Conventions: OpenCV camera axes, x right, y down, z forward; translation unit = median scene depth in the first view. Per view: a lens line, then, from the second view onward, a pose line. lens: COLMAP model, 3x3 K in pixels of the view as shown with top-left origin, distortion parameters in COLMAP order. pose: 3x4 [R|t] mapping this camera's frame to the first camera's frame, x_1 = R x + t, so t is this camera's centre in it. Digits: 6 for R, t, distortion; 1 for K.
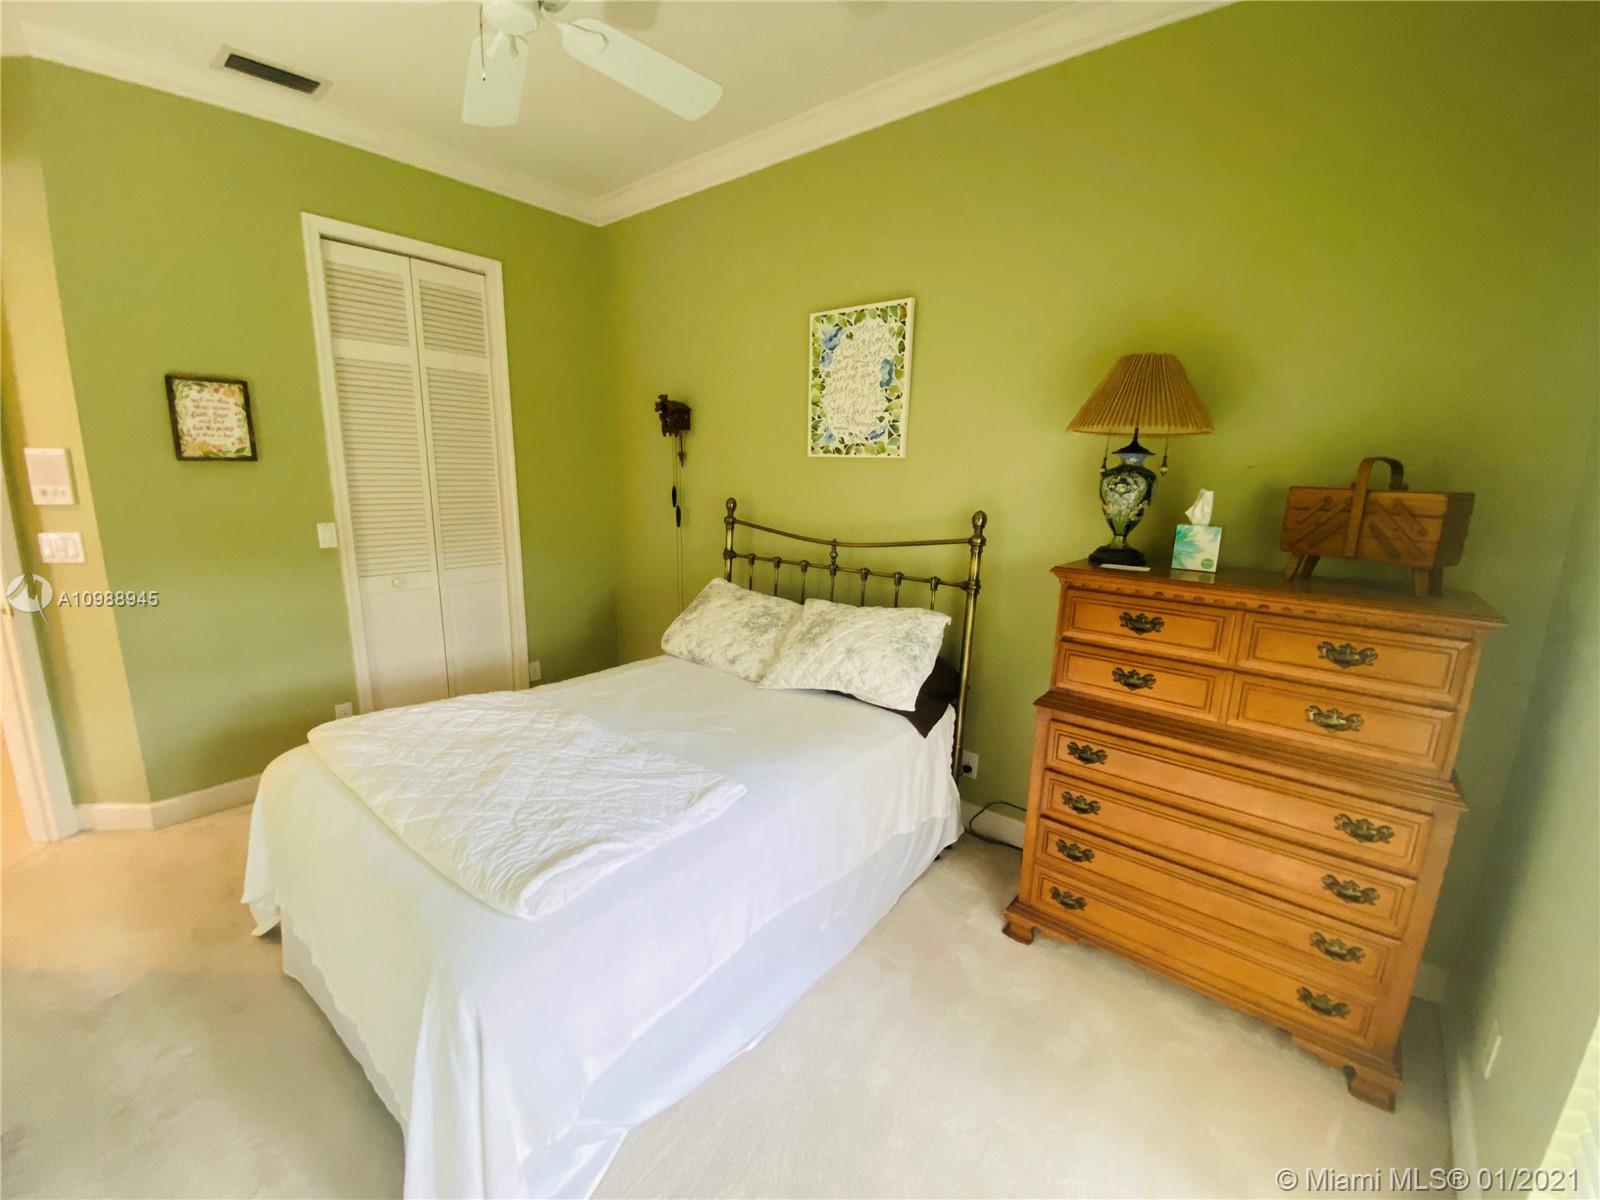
lens RADIAL K [[641.2, 0, 800.0], [0, 641.2, 600.0], [0, 0, 1]] dist [-0.000287, -0.000162]
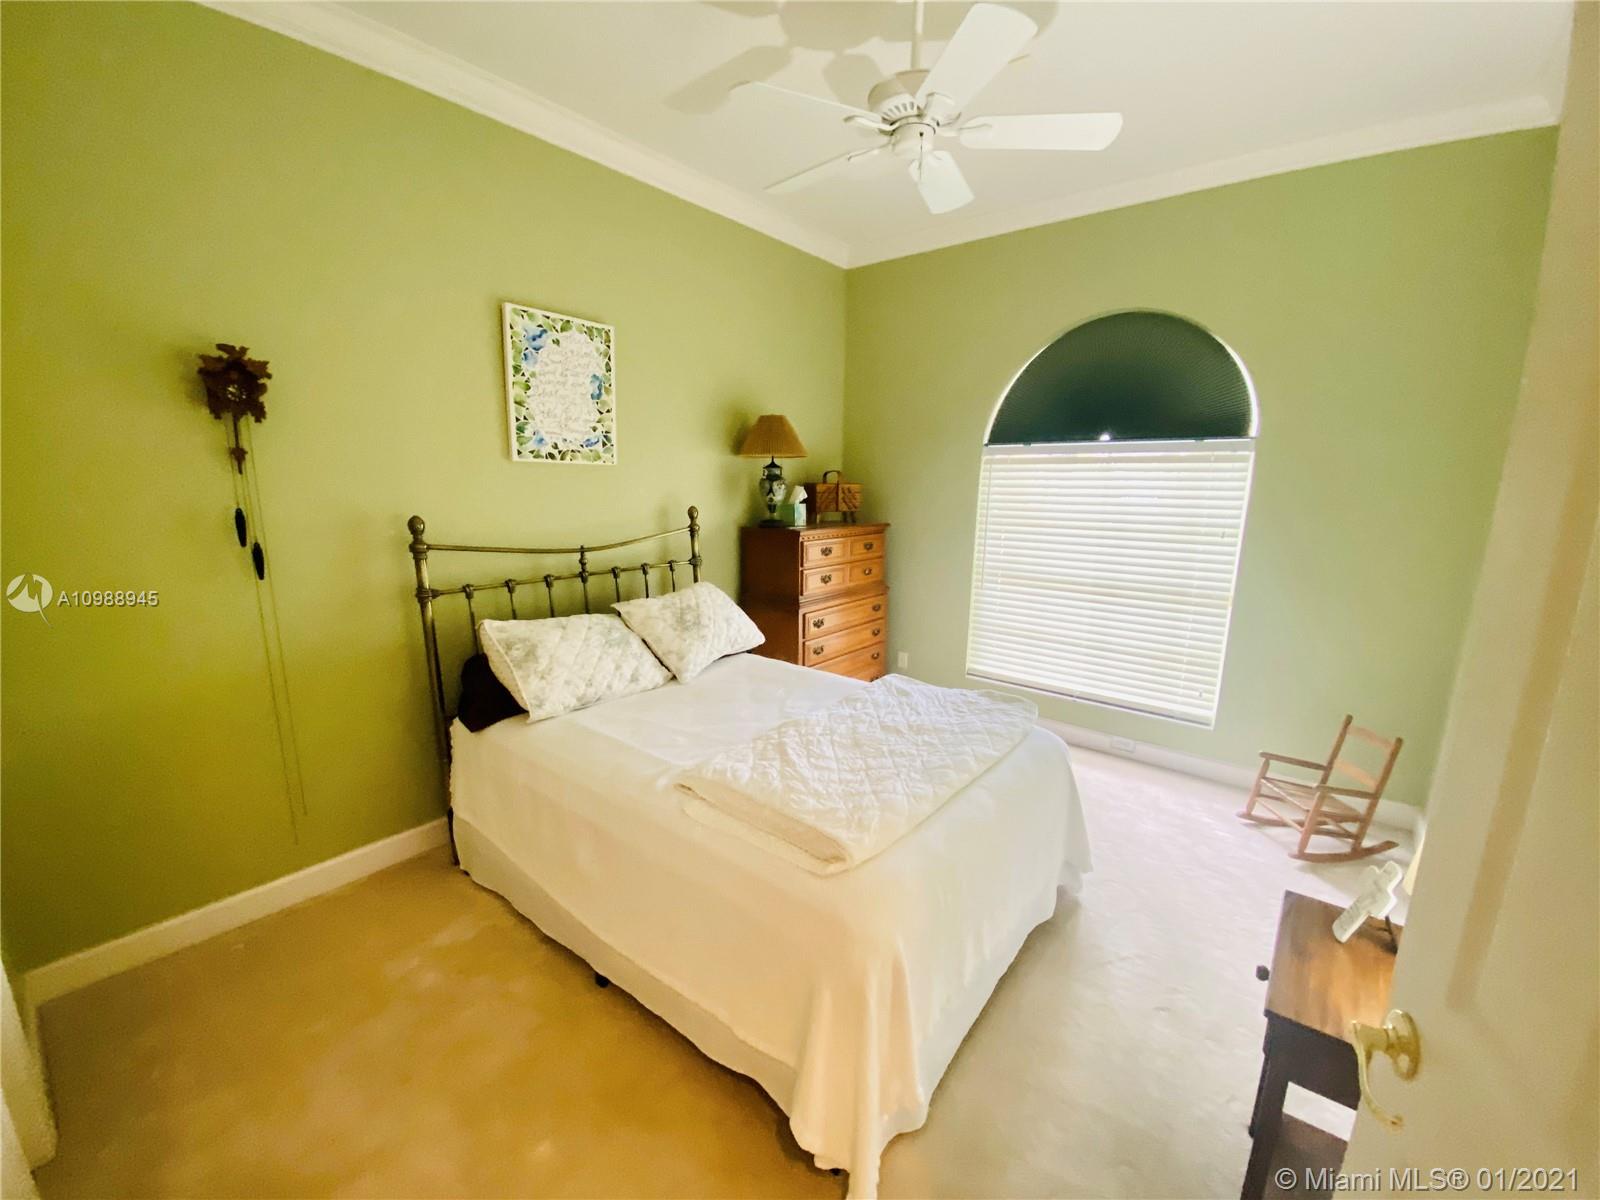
lens RADIAL K [[646.8, 0, 800.0], [0, 646.8, 600.0], [0, 0, 1]] dist [-0.052650, -0.000042]
pose [[-0.031502, -0.201586, 0.978964, -0.967174], [0.179192, 0.962442, 0.203950, -0.159408], [-0.983310, 0.181848, 0.005804, 0.689885]]
